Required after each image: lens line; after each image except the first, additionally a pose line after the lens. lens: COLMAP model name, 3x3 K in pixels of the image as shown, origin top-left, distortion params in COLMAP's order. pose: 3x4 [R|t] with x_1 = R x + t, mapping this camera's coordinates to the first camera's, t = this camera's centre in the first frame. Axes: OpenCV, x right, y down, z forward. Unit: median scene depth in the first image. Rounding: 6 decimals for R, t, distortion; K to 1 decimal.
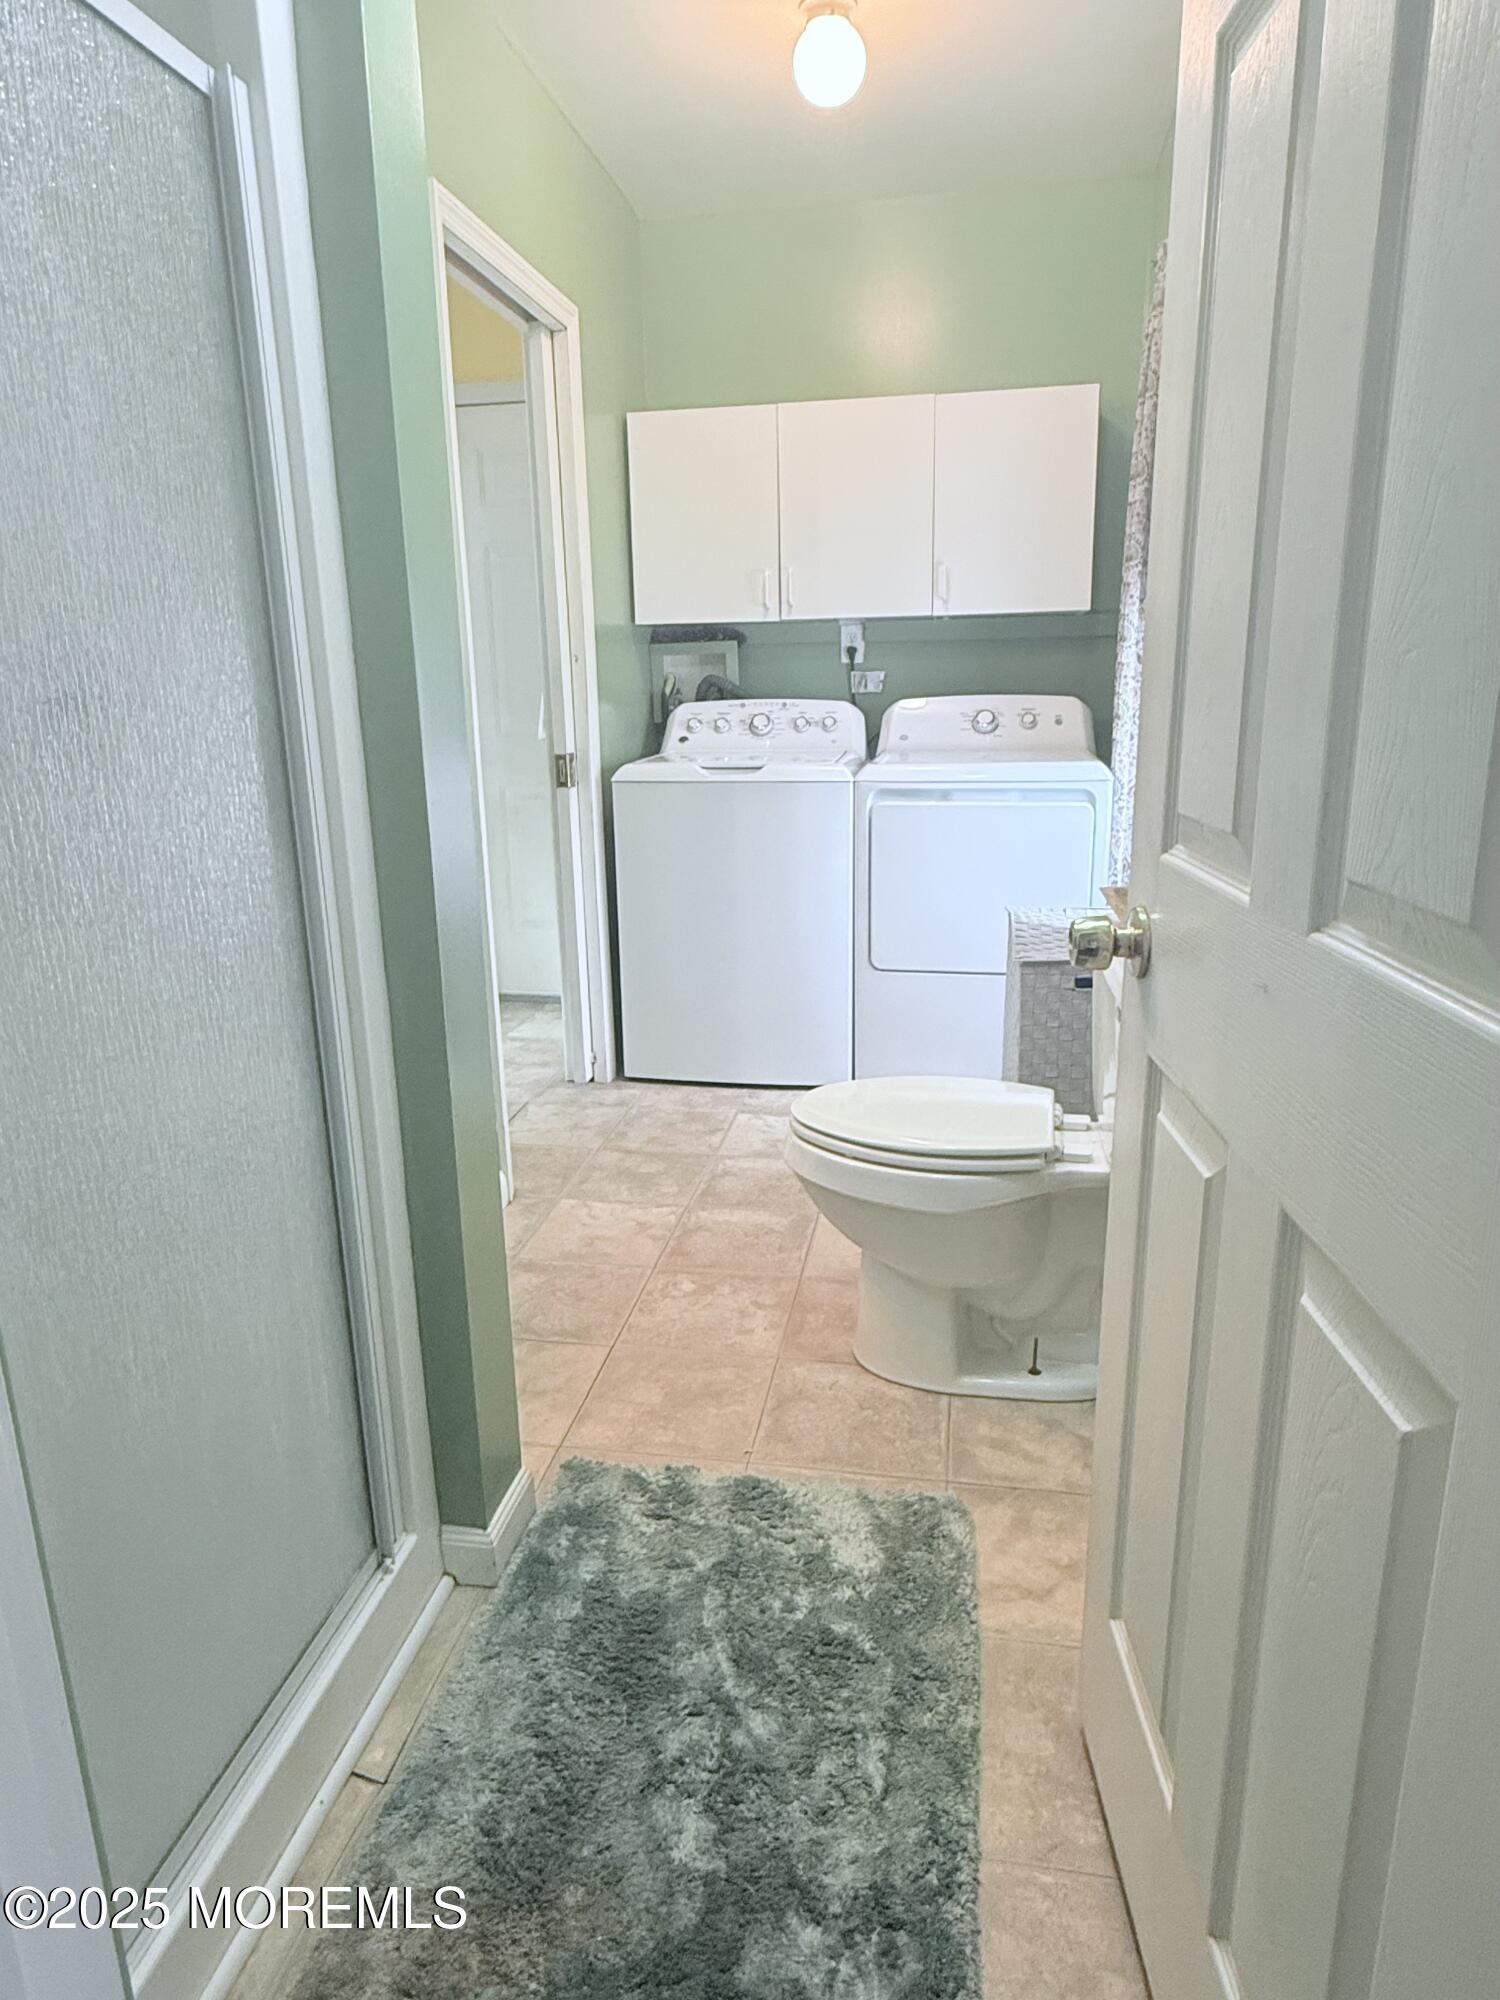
lens RADIAL K [[1223.3, 0, 757.0], [0, 1223.3, 995.3], [0, 0, 1]] dist [0.000515, 0.003319]
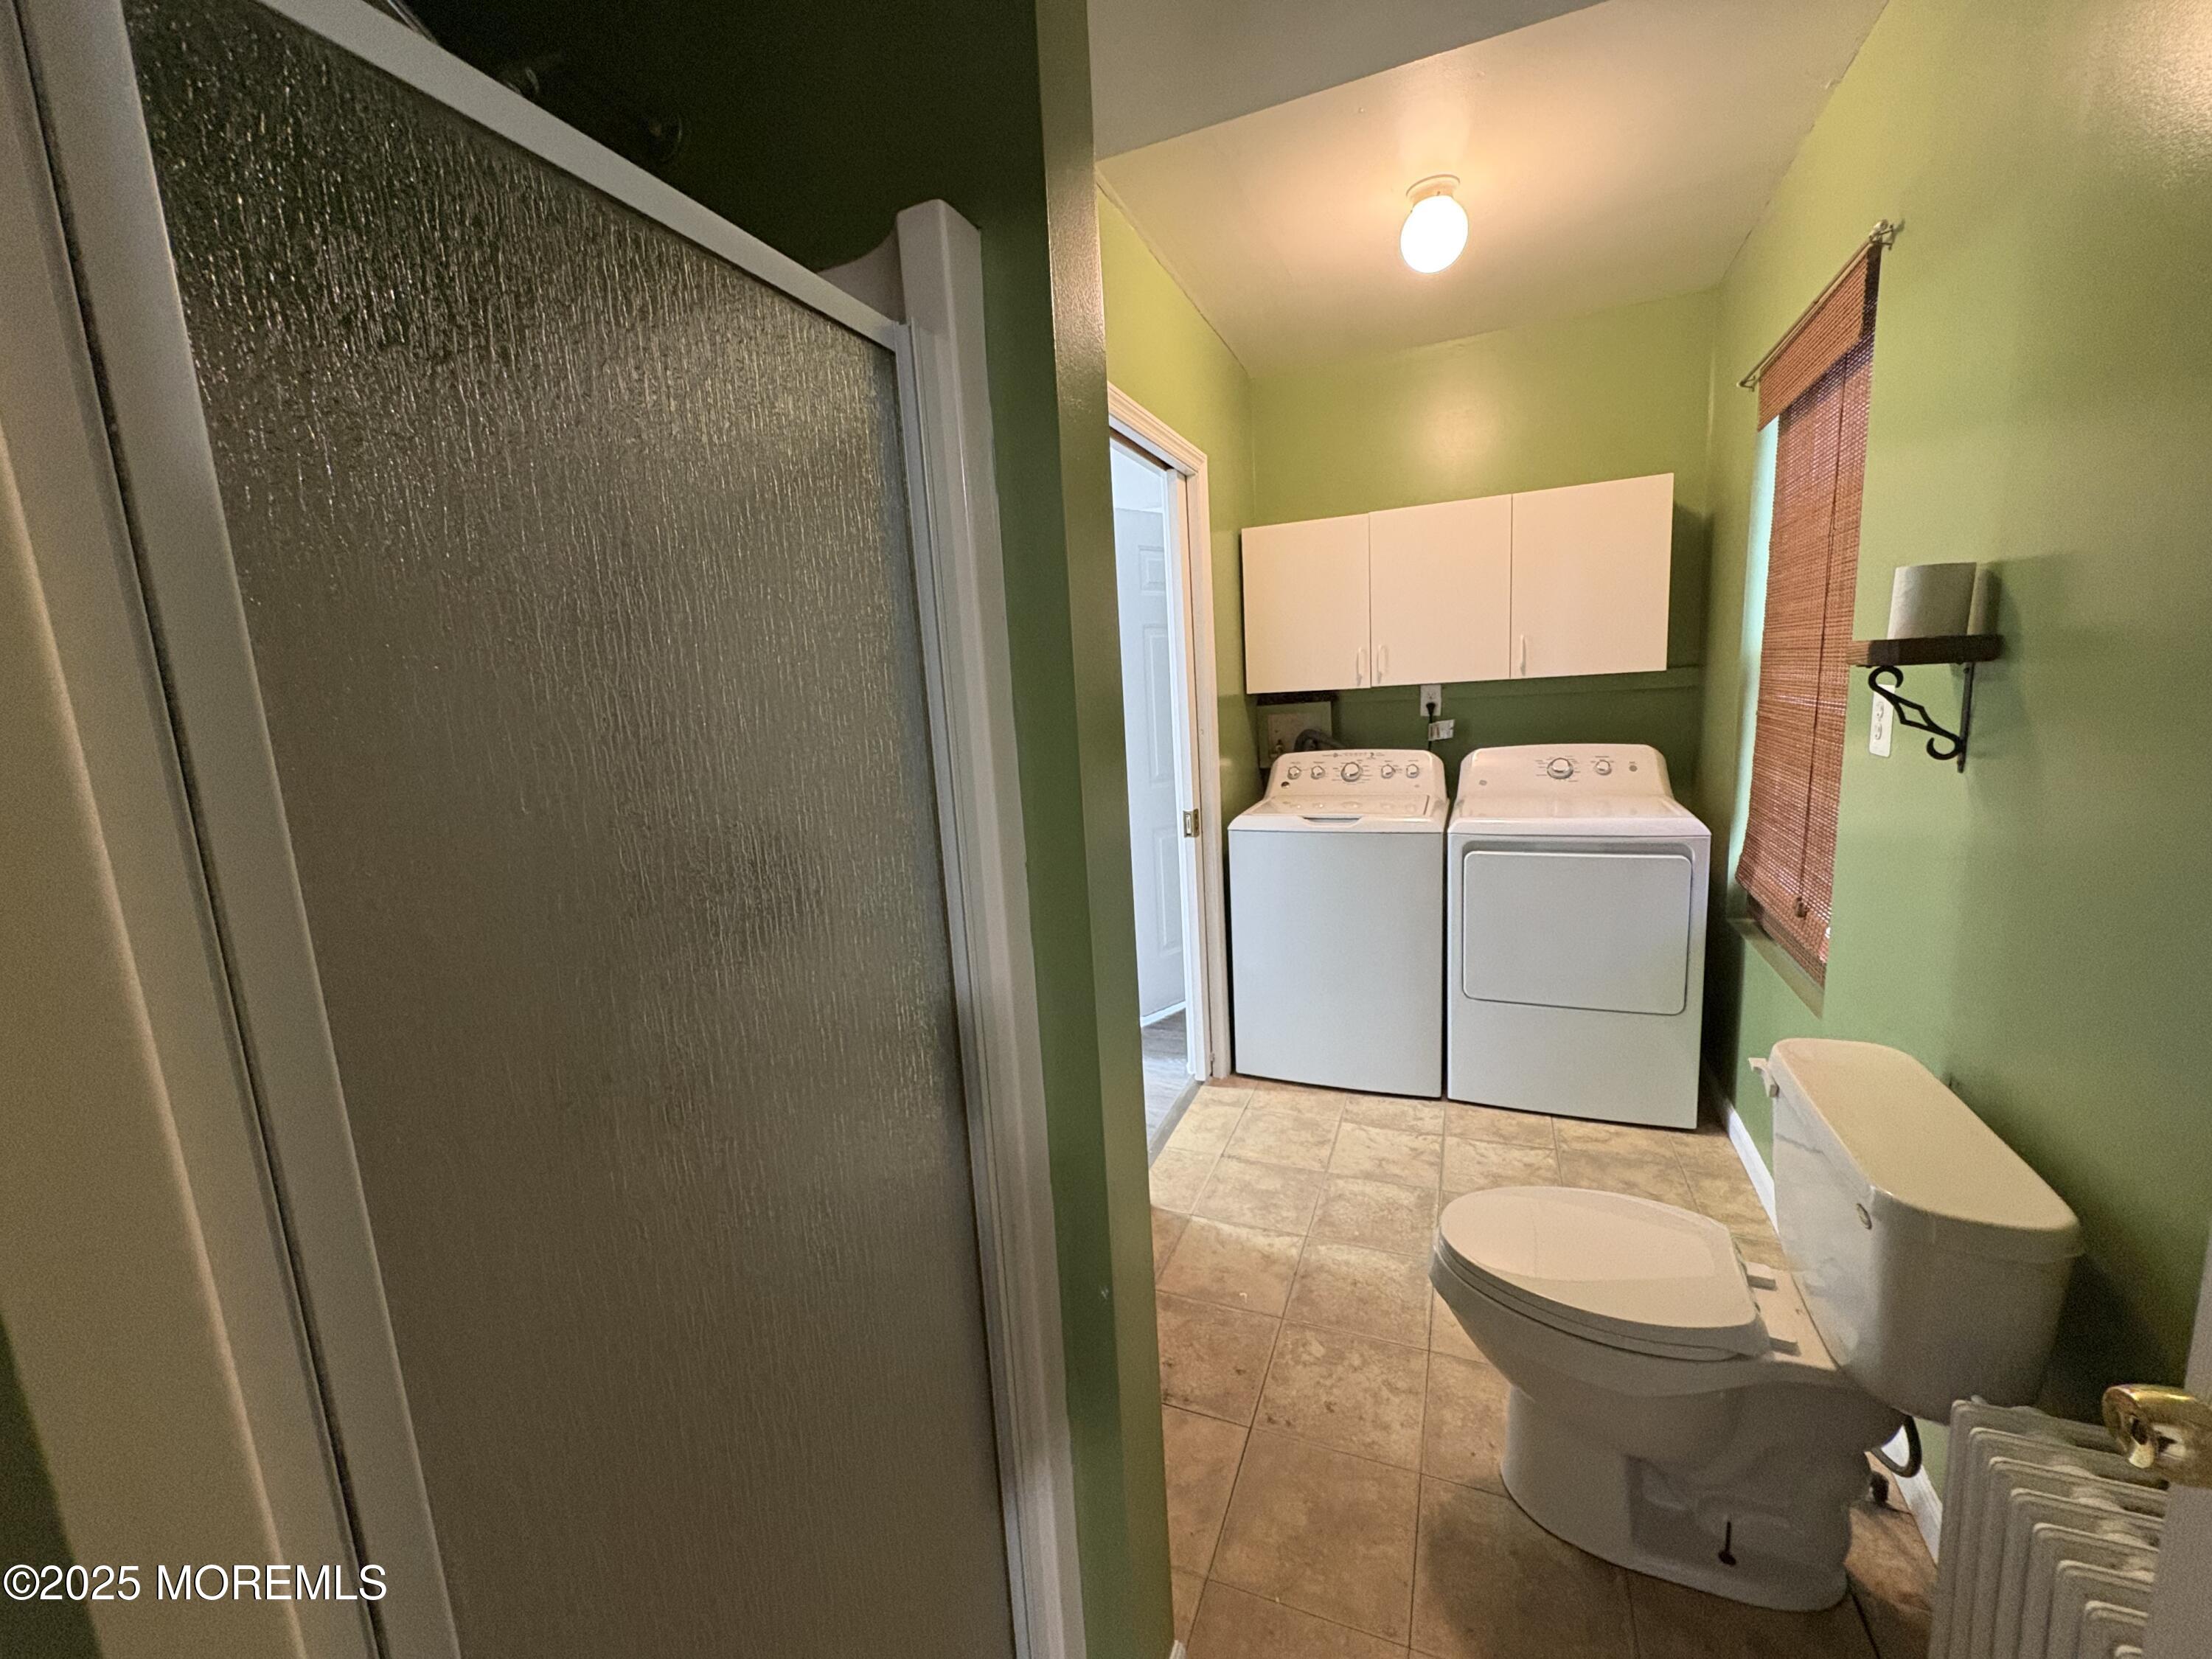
lens RADIAL K [[876.2, 0, 1105.9], [0, 876.2, 835.3], [0, 0, 1]] dist [-0.004321, 0.000003]
pose [[0.974821, -0.003040, -0.222969, -0.048699], [-0.014020, 0.997093, -0.074892, -0.109096], [0.222549, 0.076132, 0.971944, 0.143941]]
